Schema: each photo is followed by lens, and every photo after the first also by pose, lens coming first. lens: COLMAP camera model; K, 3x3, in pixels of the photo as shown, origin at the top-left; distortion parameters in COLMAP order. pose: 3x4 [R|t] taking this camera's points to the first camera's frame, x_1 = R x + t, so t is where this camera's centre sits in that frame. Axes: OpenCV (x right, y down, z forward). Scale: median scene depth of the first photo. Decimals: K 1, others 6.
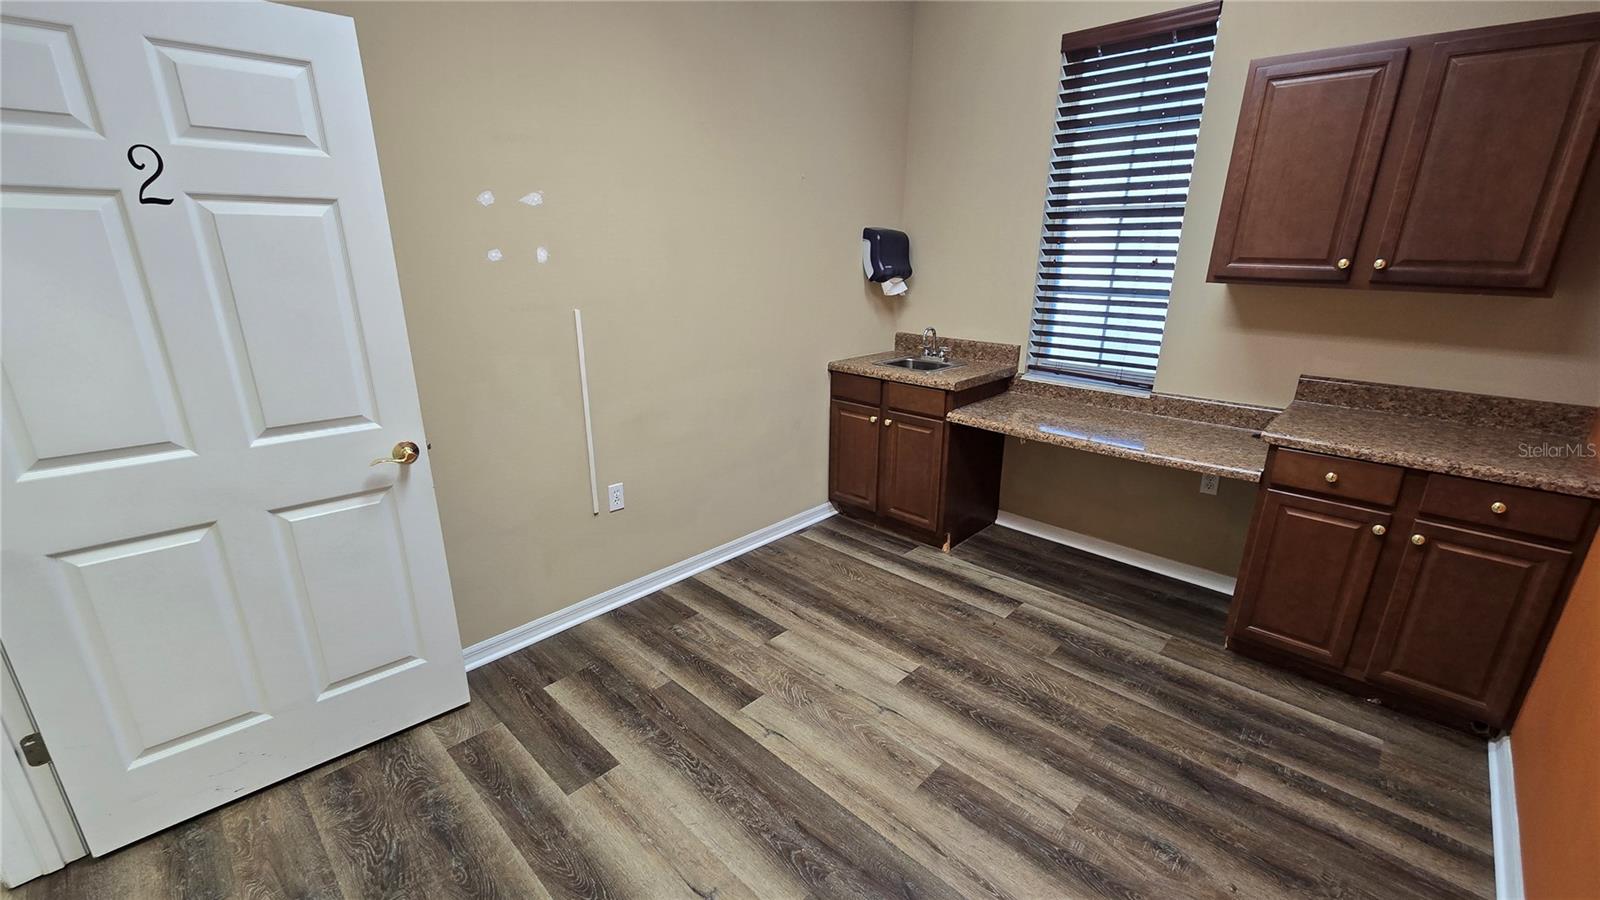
lens RADIAL K [[652.4, 0, 791.0], [0, 652.4, 456.1], [0, 0, 1]] dist [-0.000521, 0.000337]
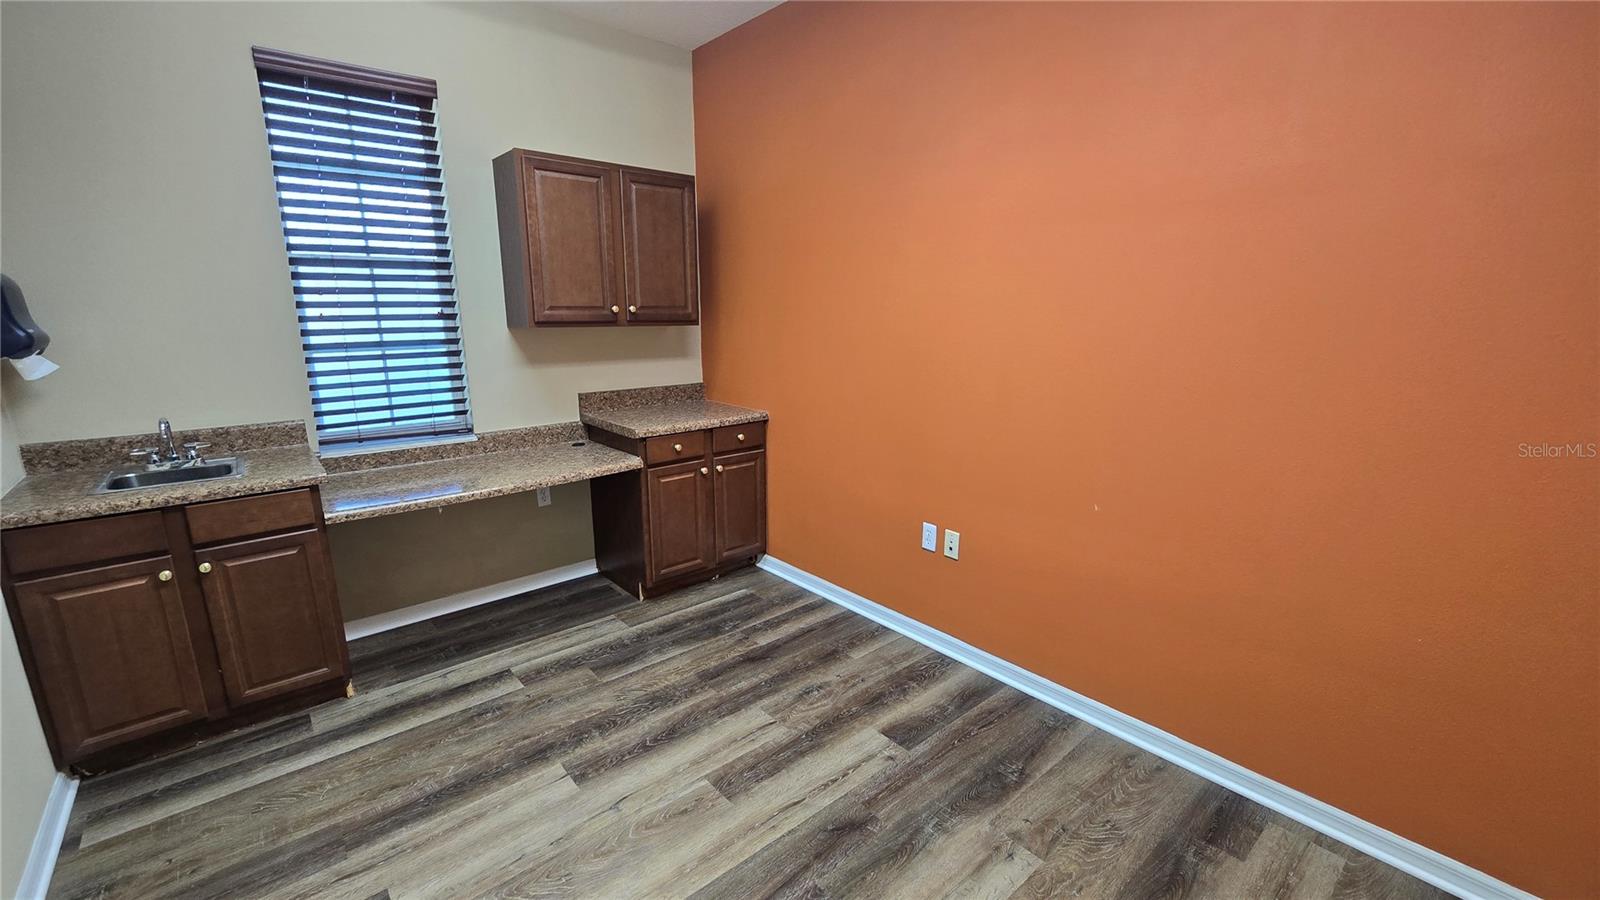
lens RADIAL K [[652.4, 0, 791.0], [0, 652.4, 456.1], [0, 0, 1]] dist [-0.000521, 0.000337]
pose [[0.100649, -0.227542, 0.968553, -0.515041], [0.308660, 0.932605, 0.187022, -0.128928], [-0.945832, 0.280130, 0.164099, 0.442235]]
